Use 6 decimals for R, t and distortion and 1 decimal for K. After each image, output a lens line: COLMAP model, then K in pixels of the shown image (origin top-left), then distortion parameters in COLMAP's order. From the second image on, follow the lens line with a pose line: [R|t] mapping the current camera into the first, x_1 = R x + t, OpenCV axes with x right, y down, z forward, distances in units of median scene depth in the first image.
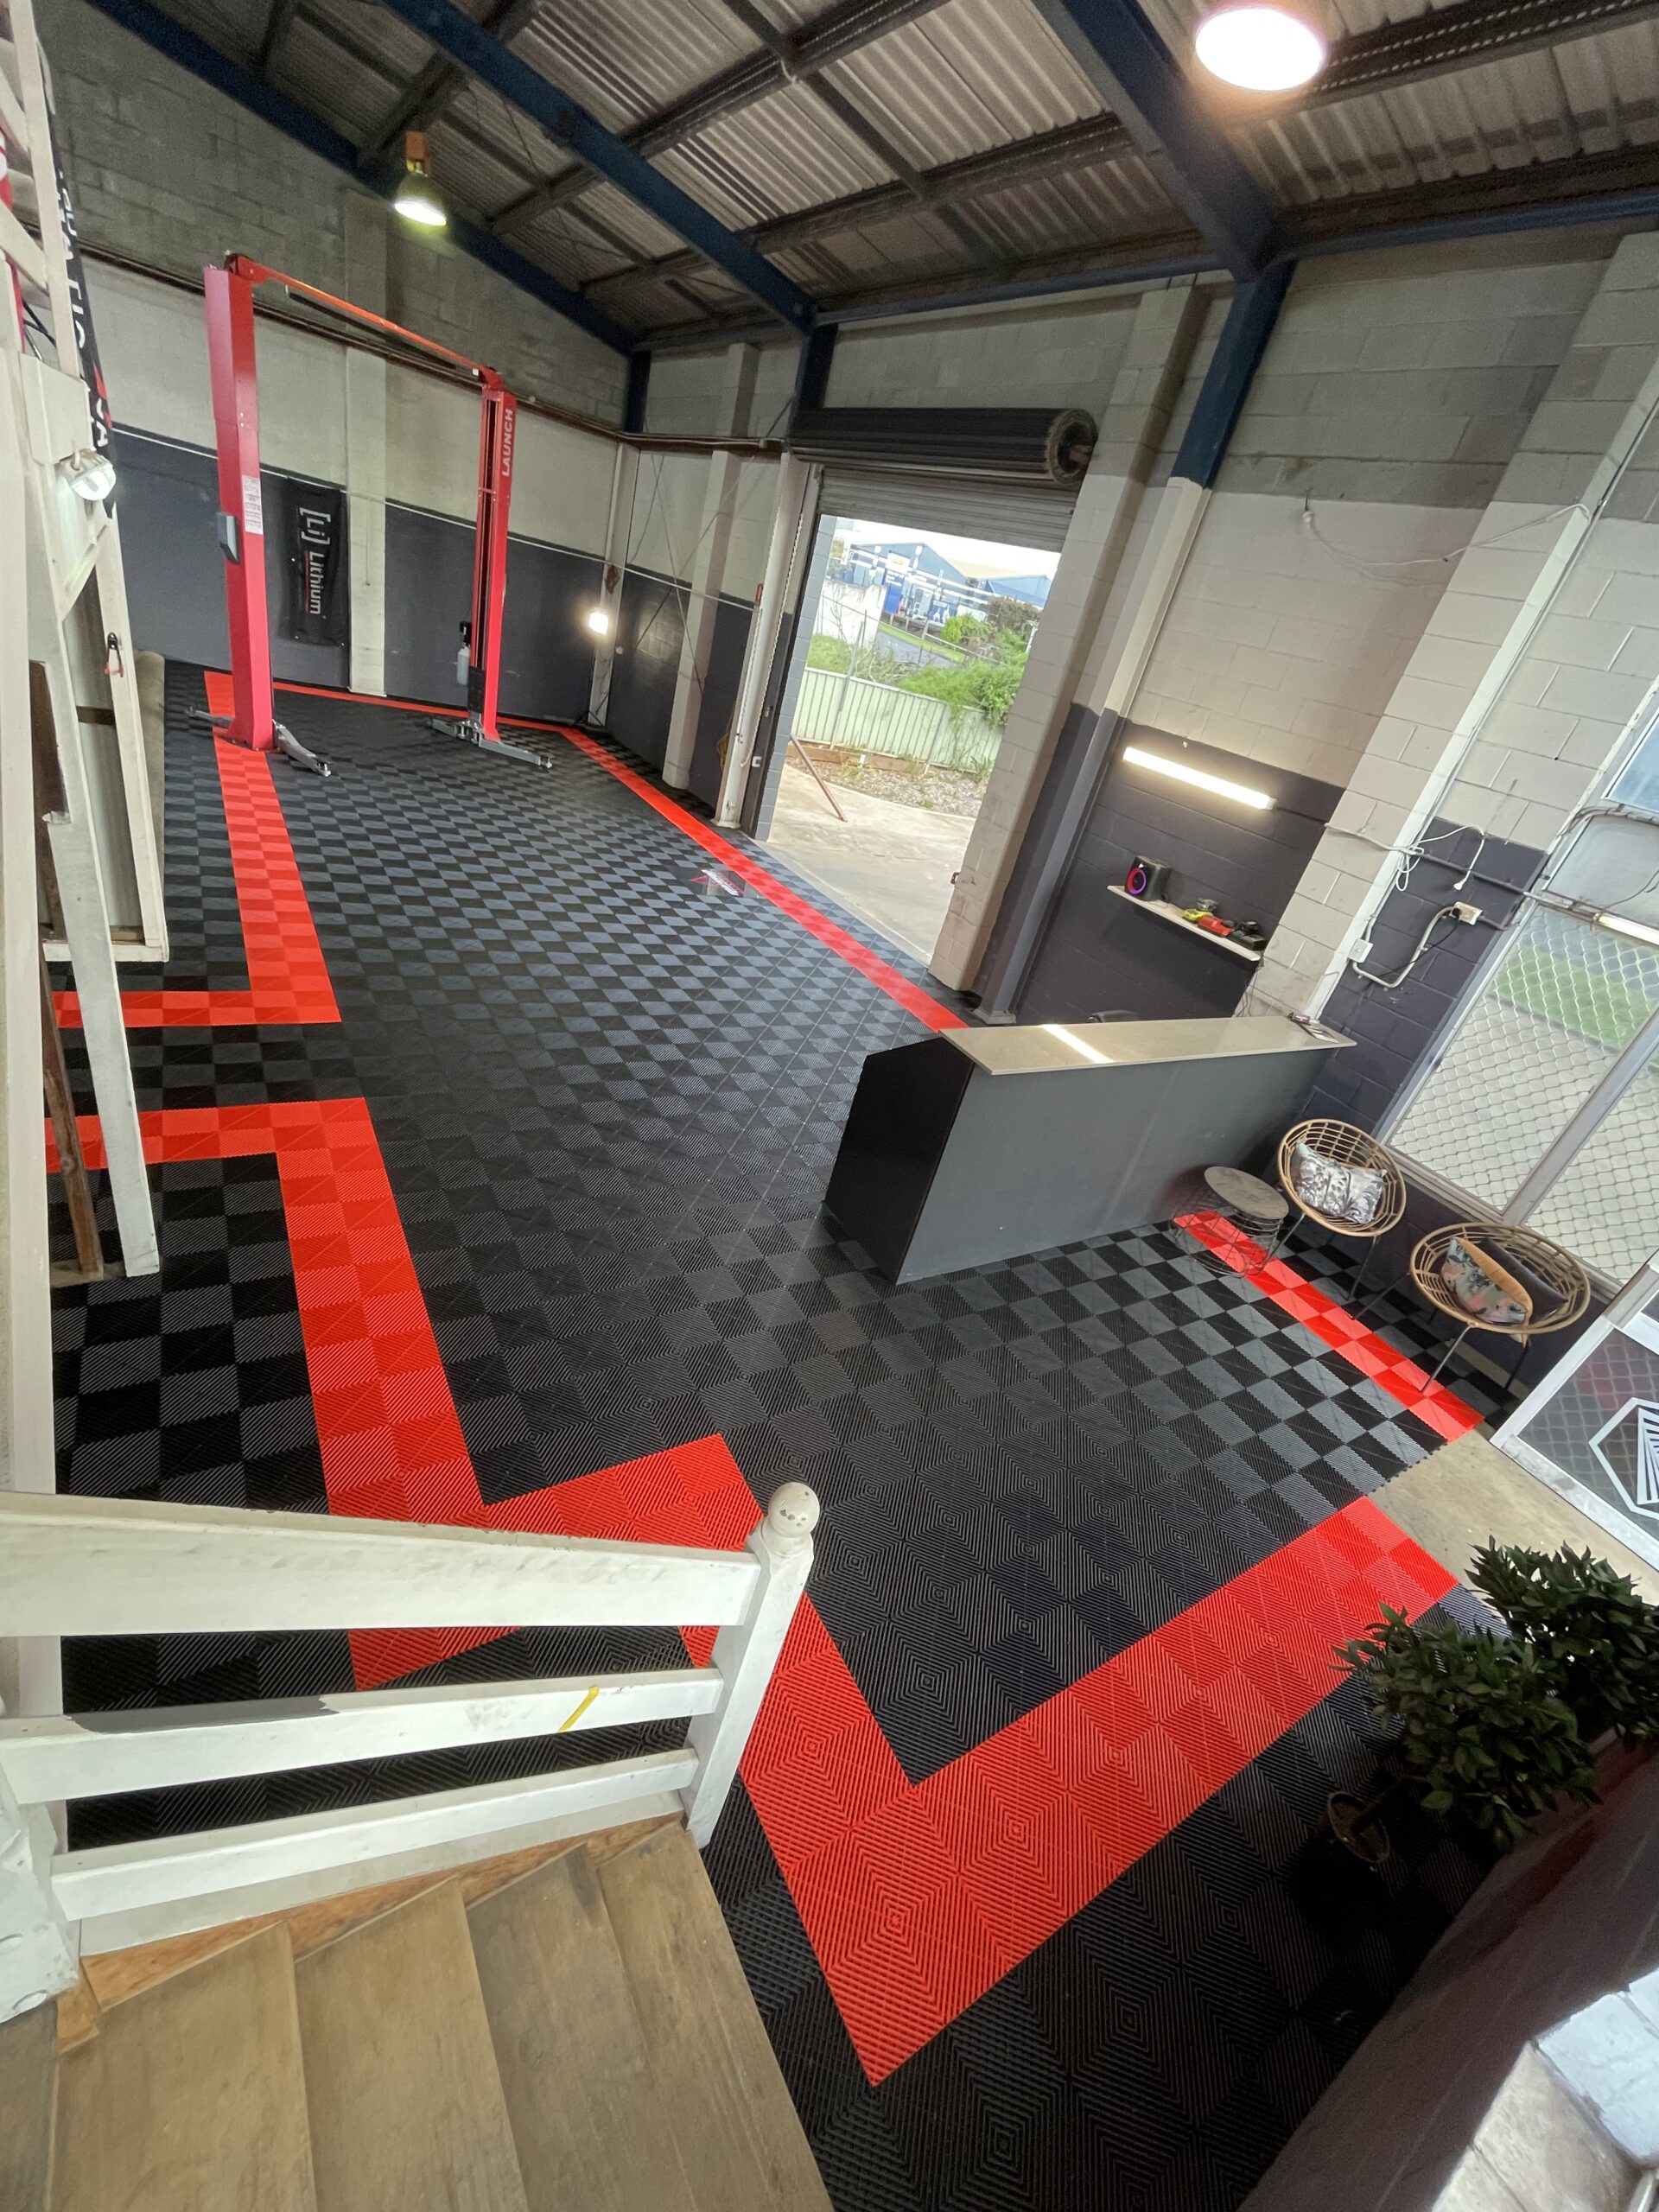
lens RADIAL K [[885.3, 0, 834.8], [0, 885.3, 1103.3], [0, 0, 1]] dist [-0.012655, 0.000628]
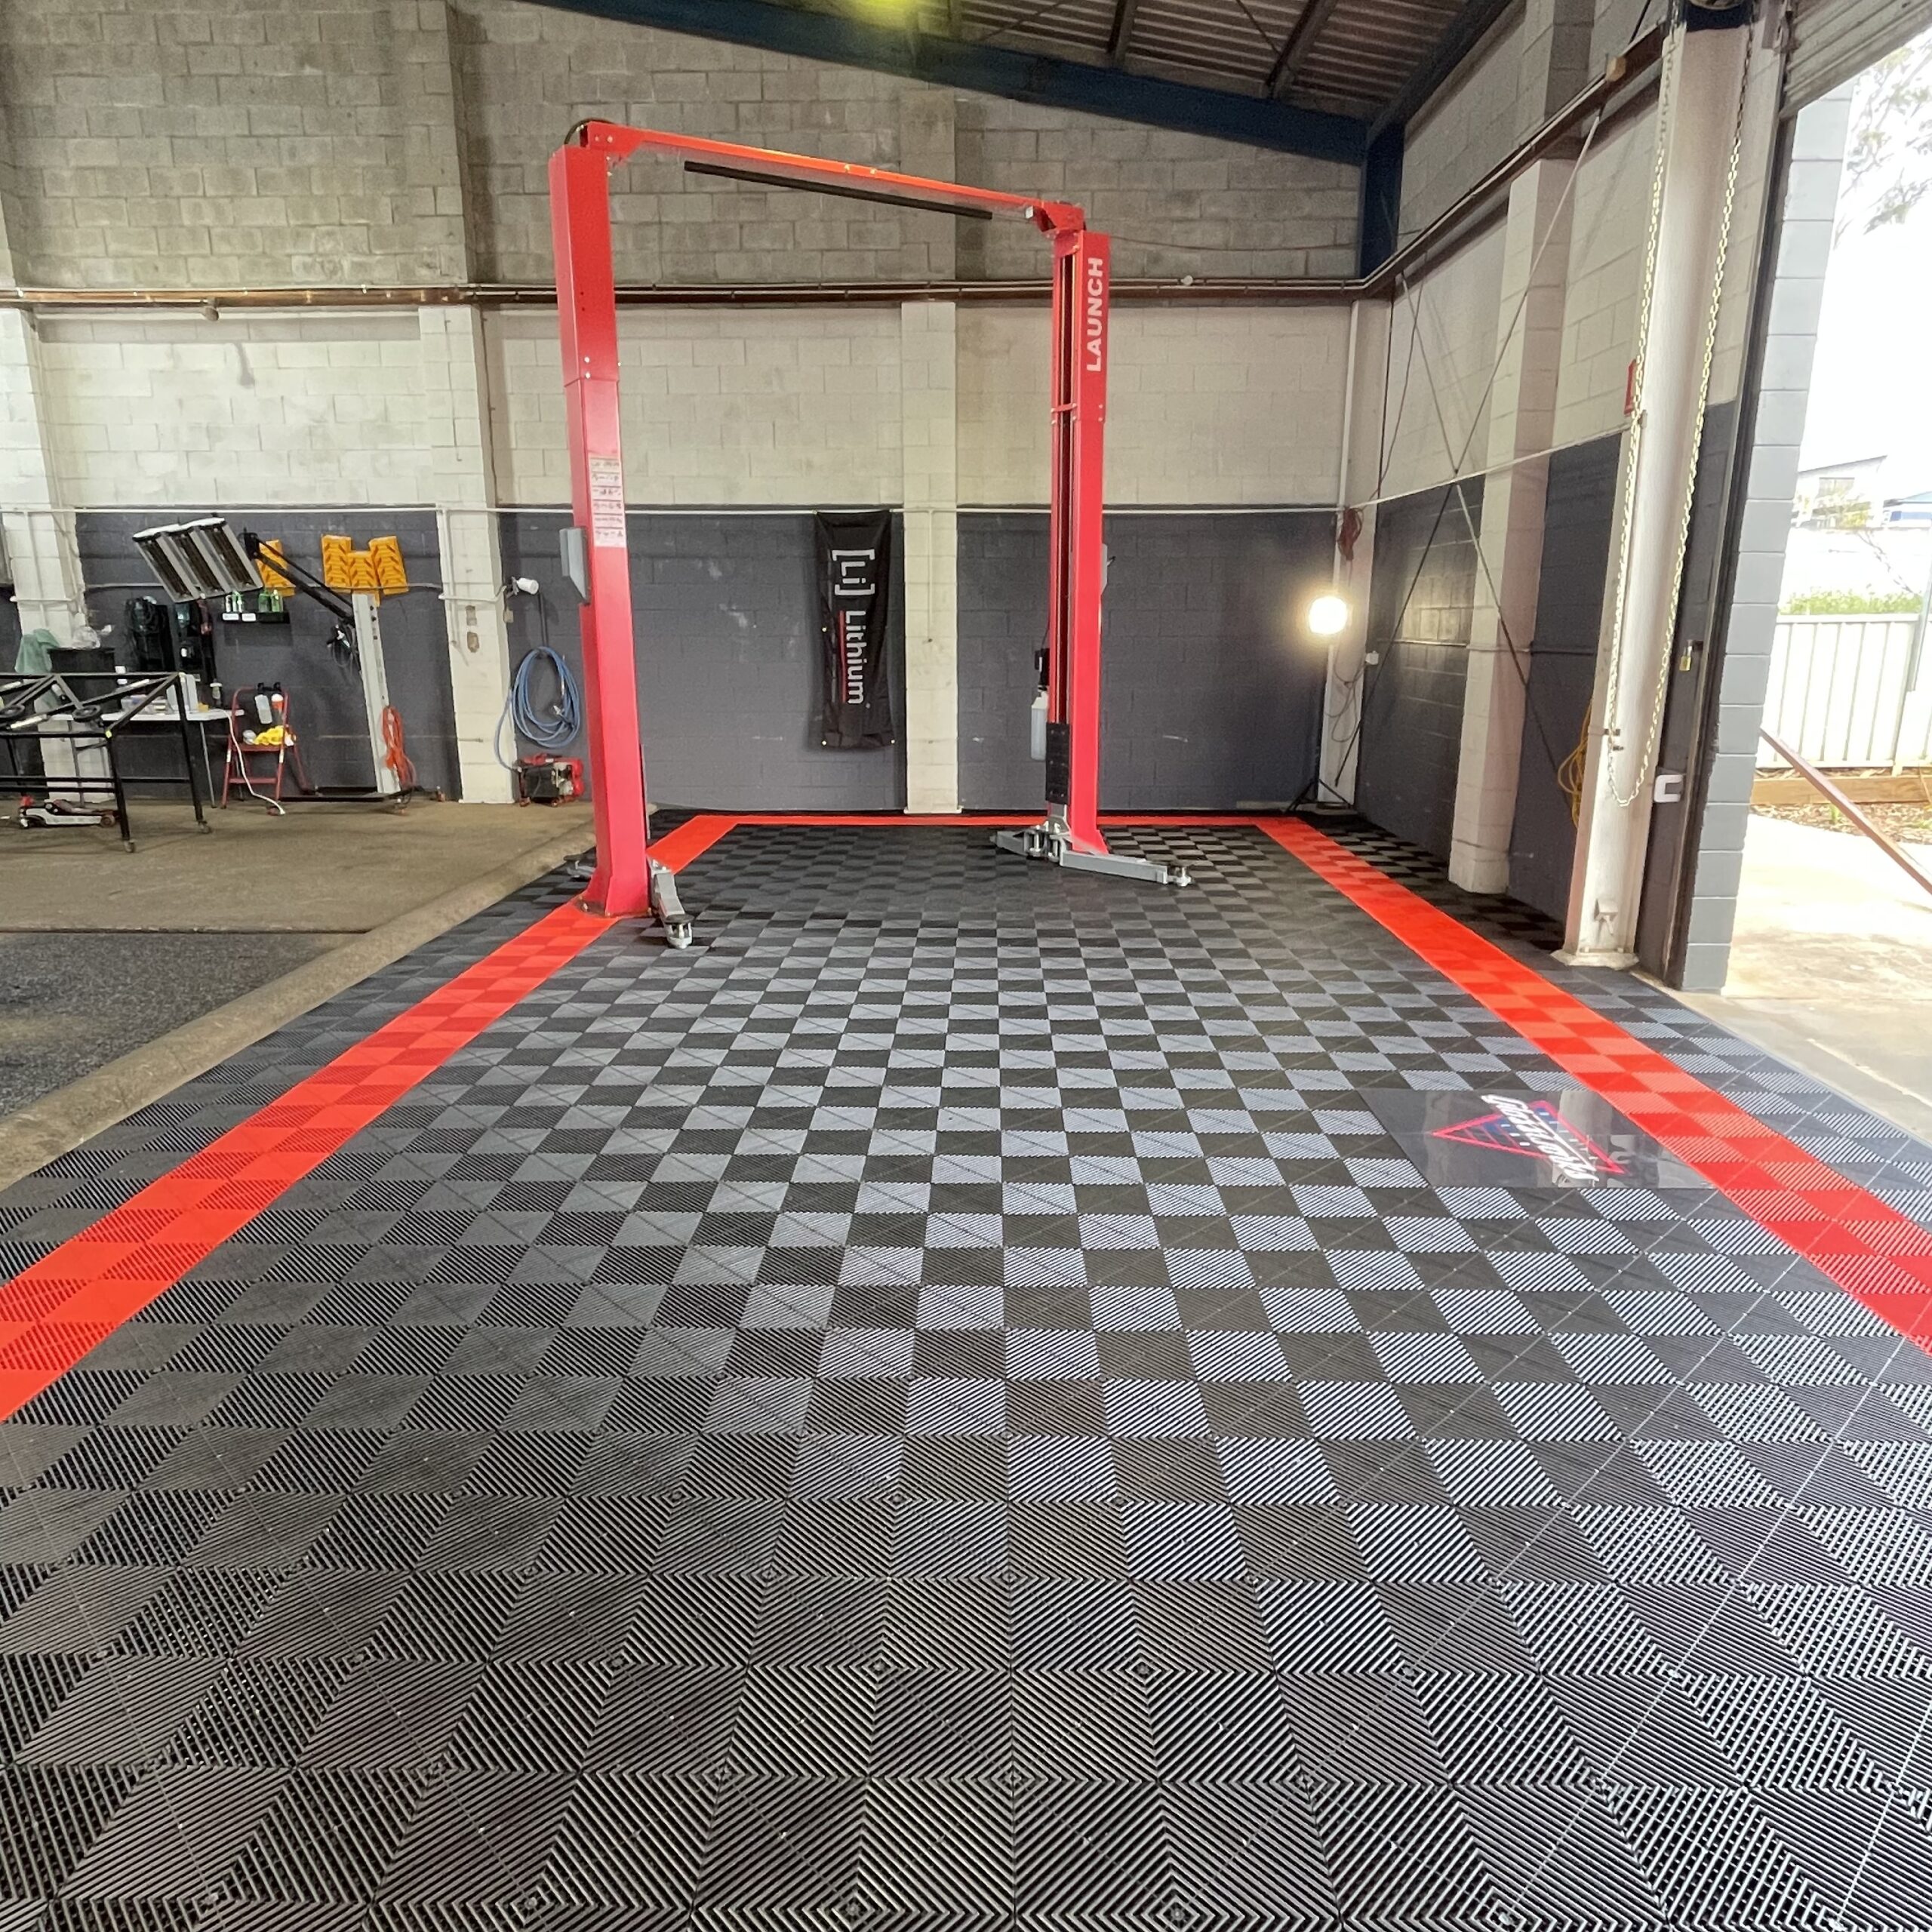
lens RADIAL K [[1358.2, 0, 962.9], [0, 1358.2, 963.3], [0, 0, 1]] dist [-0.017796, 0.004795]
pose [[0.813096, -0.106508, -0.572303, -0.011826], [-0.087365, 0.949658, -0.300859, -0.115000], [0.575536, 0.294627, 0.762859, 0.396436]]
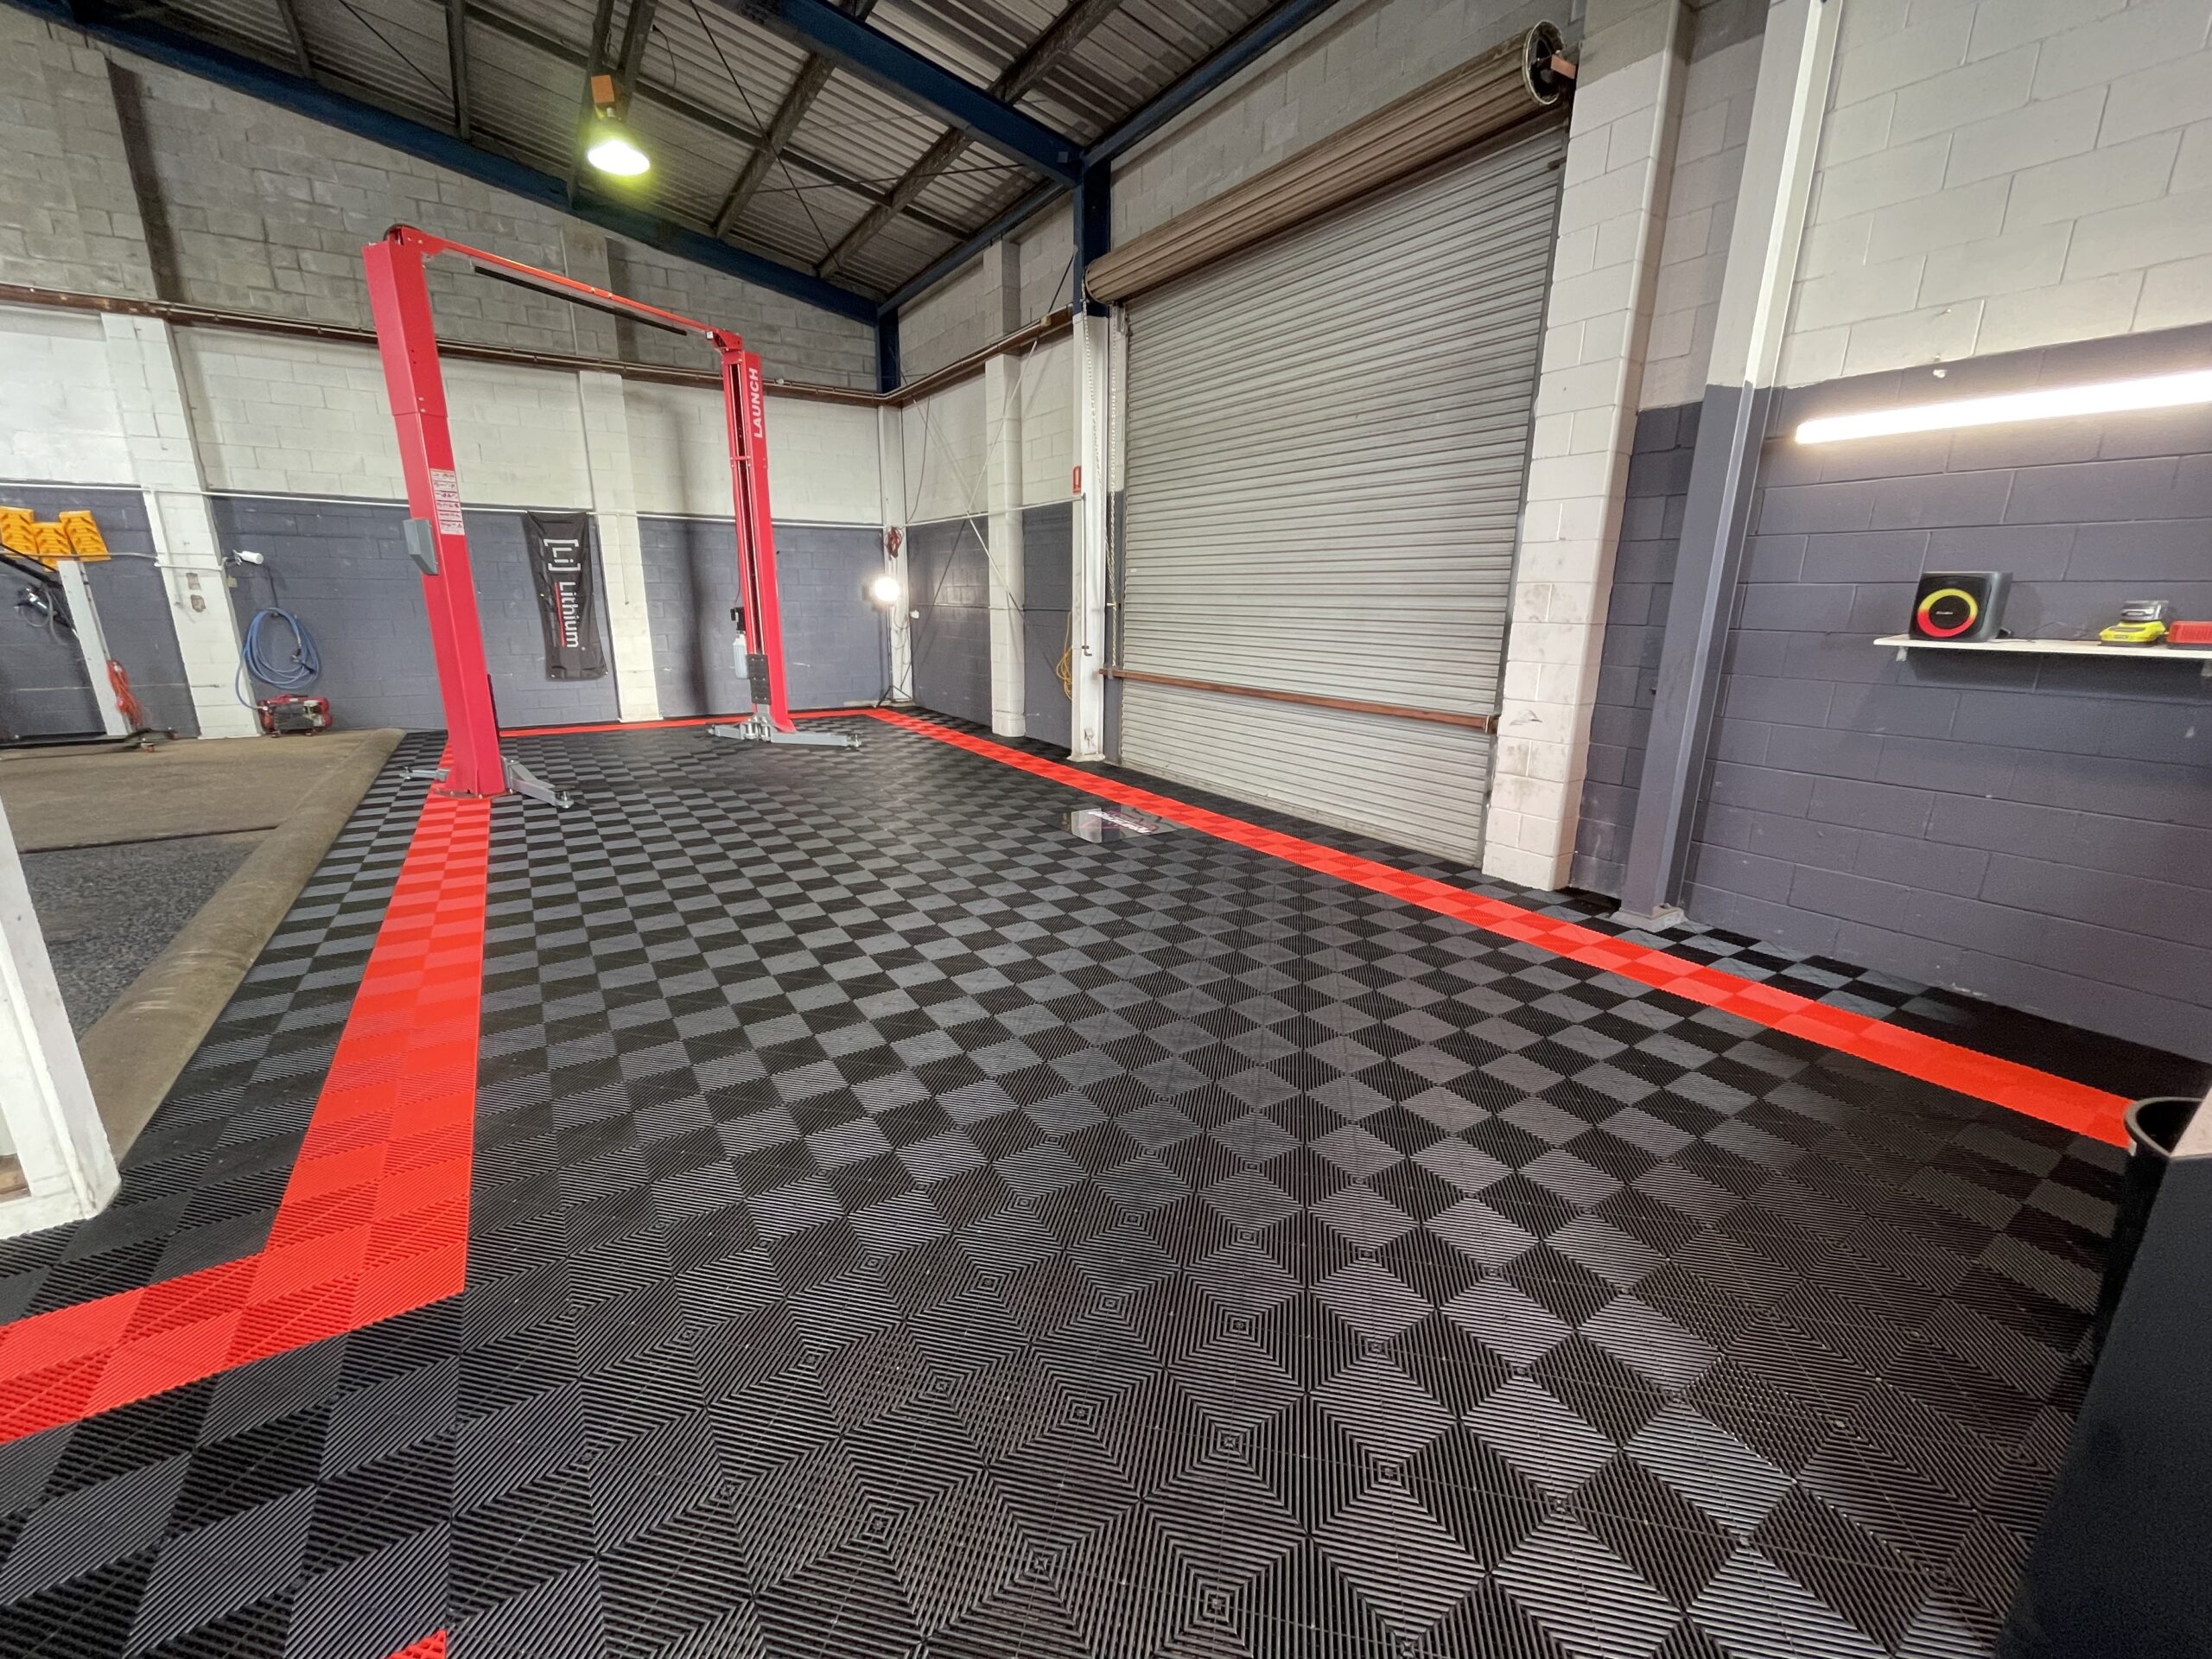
lens RADIAL K [[885.3, 0, 1110.9], [0, 885.3, 830.1], [0, 0, 1]] dist [-0.012655, 0.000628]
pose [[0.972414, -0.230922, -0.032955, -0.090174], [0.215742, 0.944075, -0.249353, -0.056202], [0.088693, 0.235365, 0.967852, 0.256431]]
